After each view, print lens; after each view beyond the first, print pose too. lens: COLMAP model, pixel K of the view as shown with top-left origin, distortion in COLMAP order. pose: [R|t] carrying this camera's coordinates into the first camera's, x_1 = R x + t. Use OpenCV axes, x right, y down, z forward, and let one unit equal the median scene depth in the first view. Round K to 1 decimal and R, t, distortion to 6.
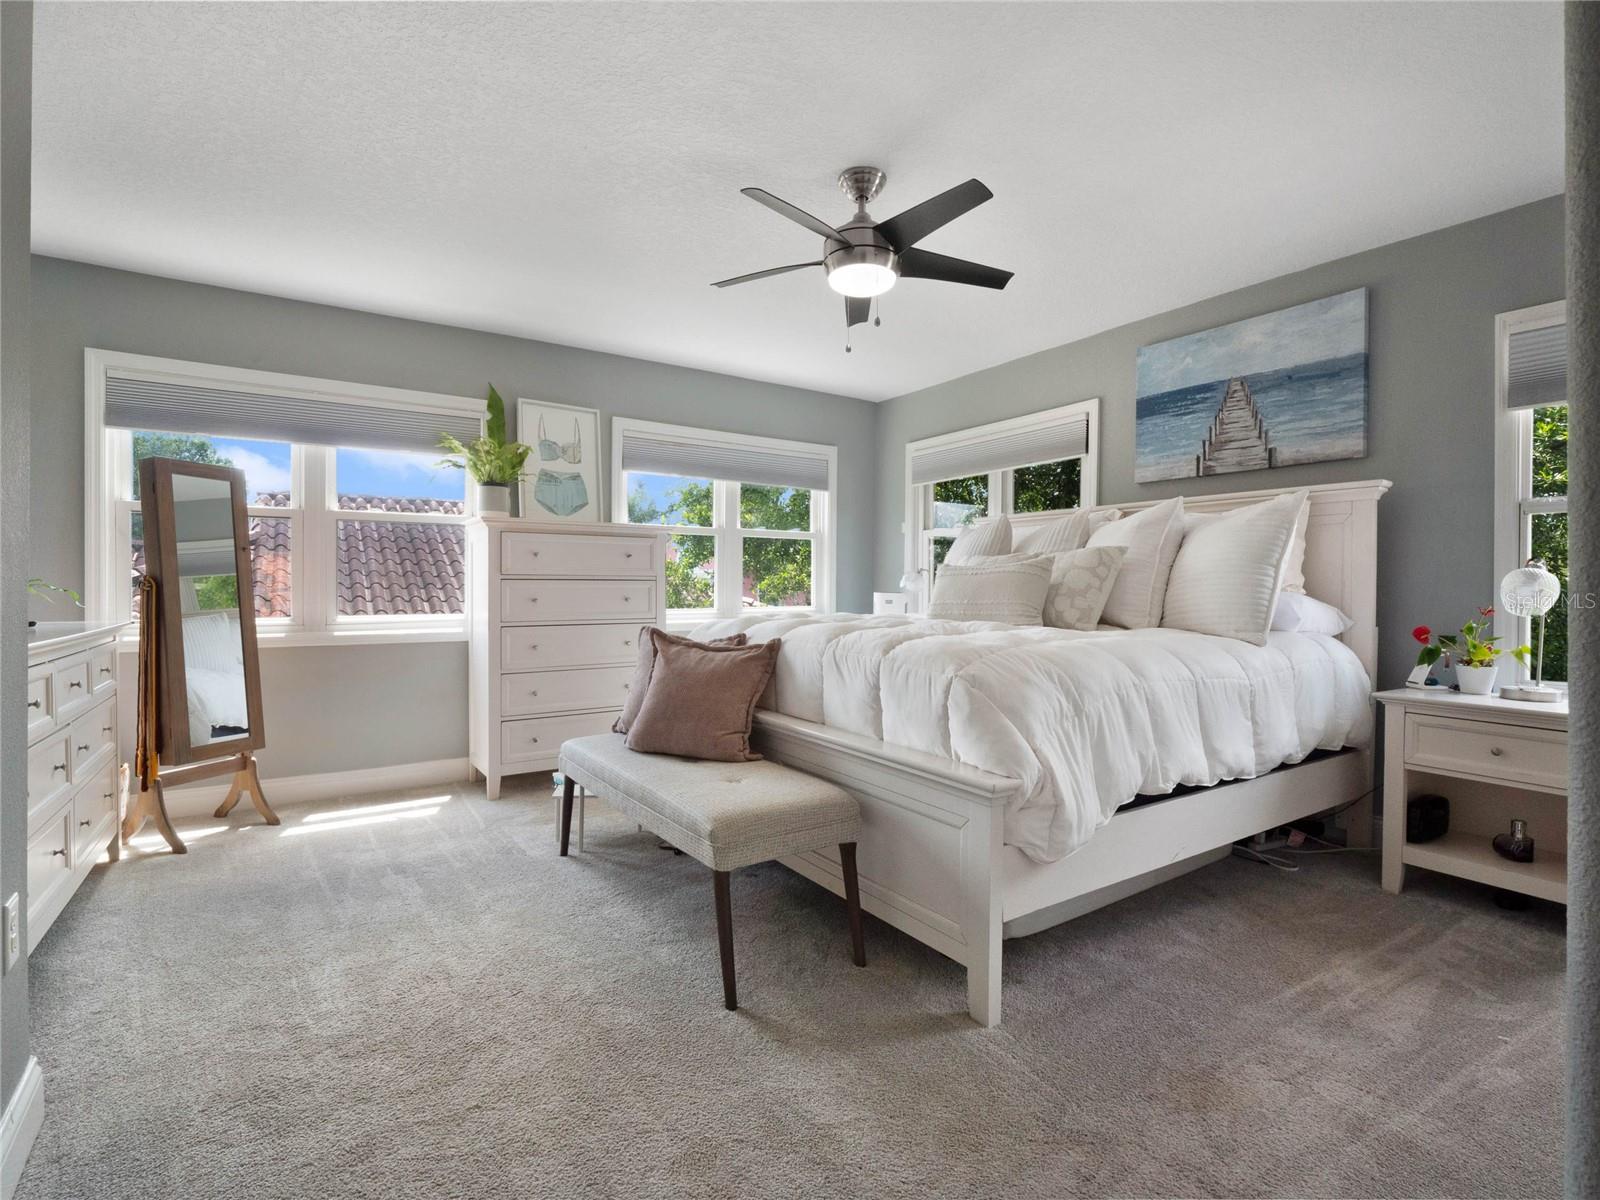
lens RADIAL K [[774.0, 0, 798.6], [0, 774.0, 591.7], [0, 0, 1]] dist [0.004175, 0.000250]
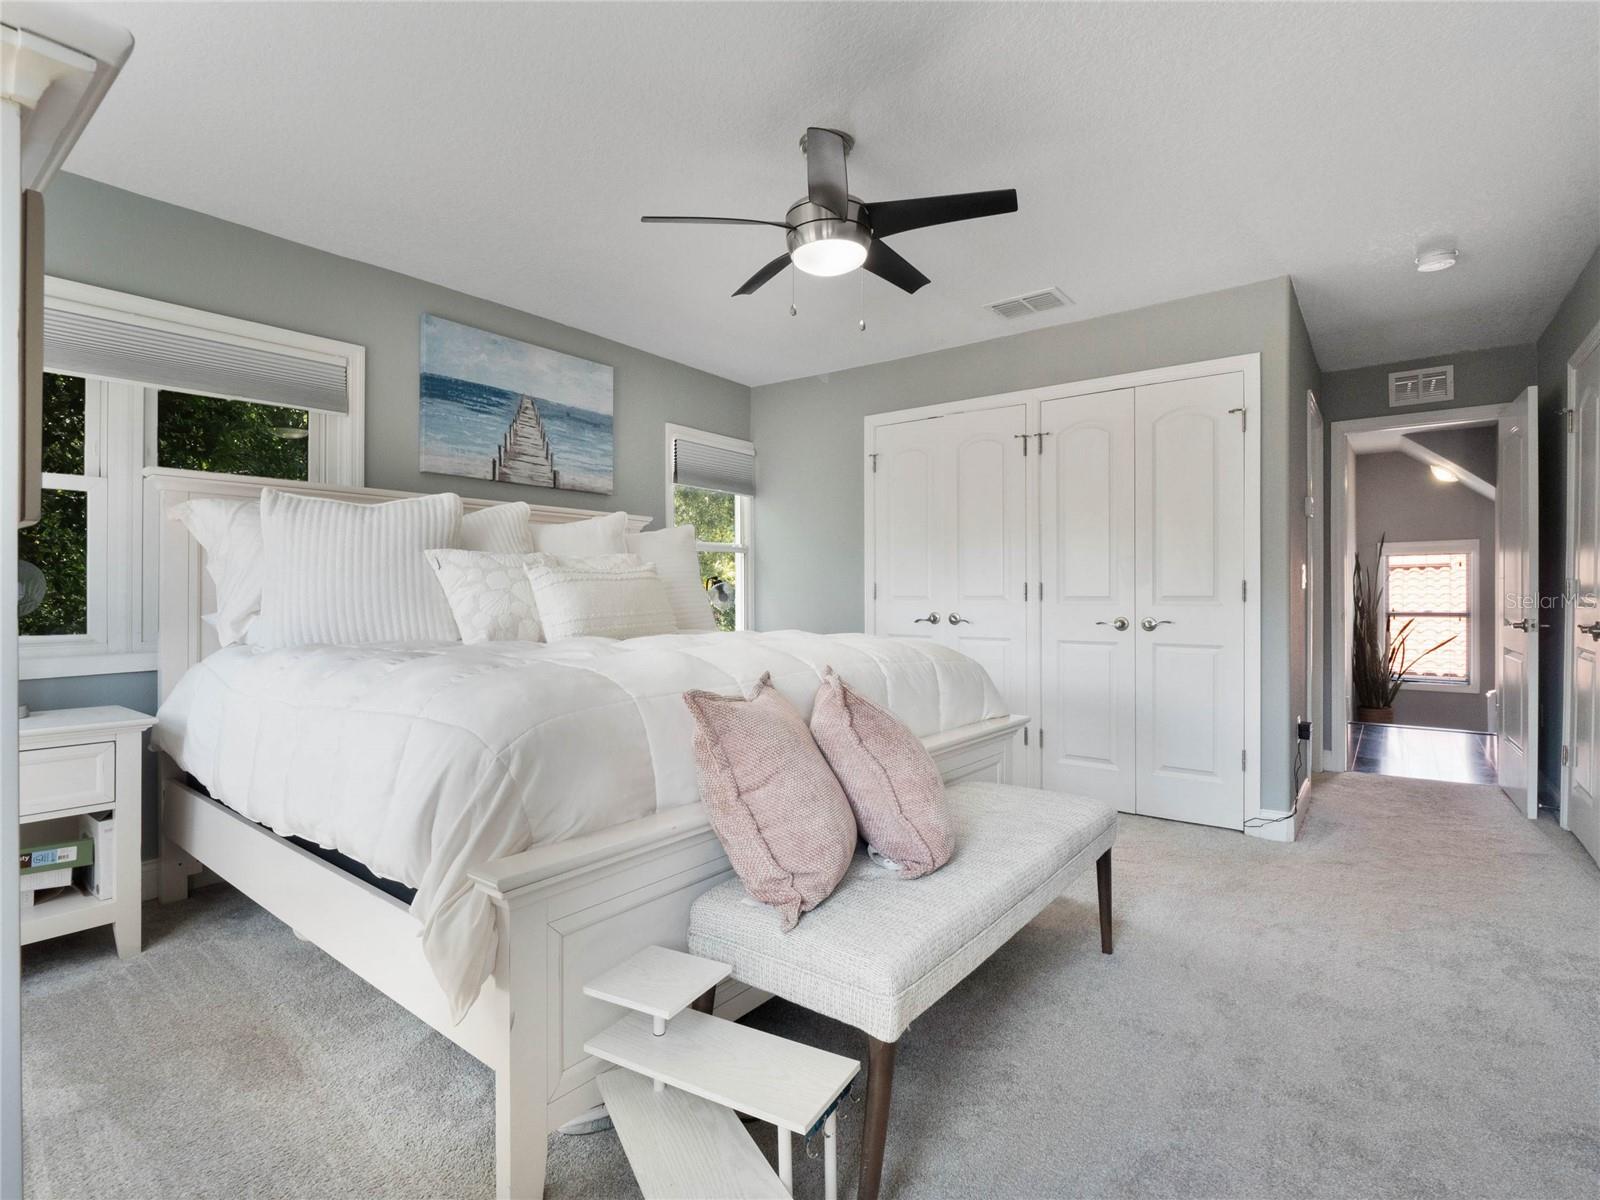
lens RADIAL K [[774.0, 0, 800.1], [0, 774.0, 594.9], [0, 0, 1]] dist [0.004175, 0.000250]
pose [[-0.316715, -0.005926, 0.948502, -0.549000], [0.009363, 0.999912, 0.009374, -0.009686], [-0.948475, 0.011850, -0.316632, 0.964026]]
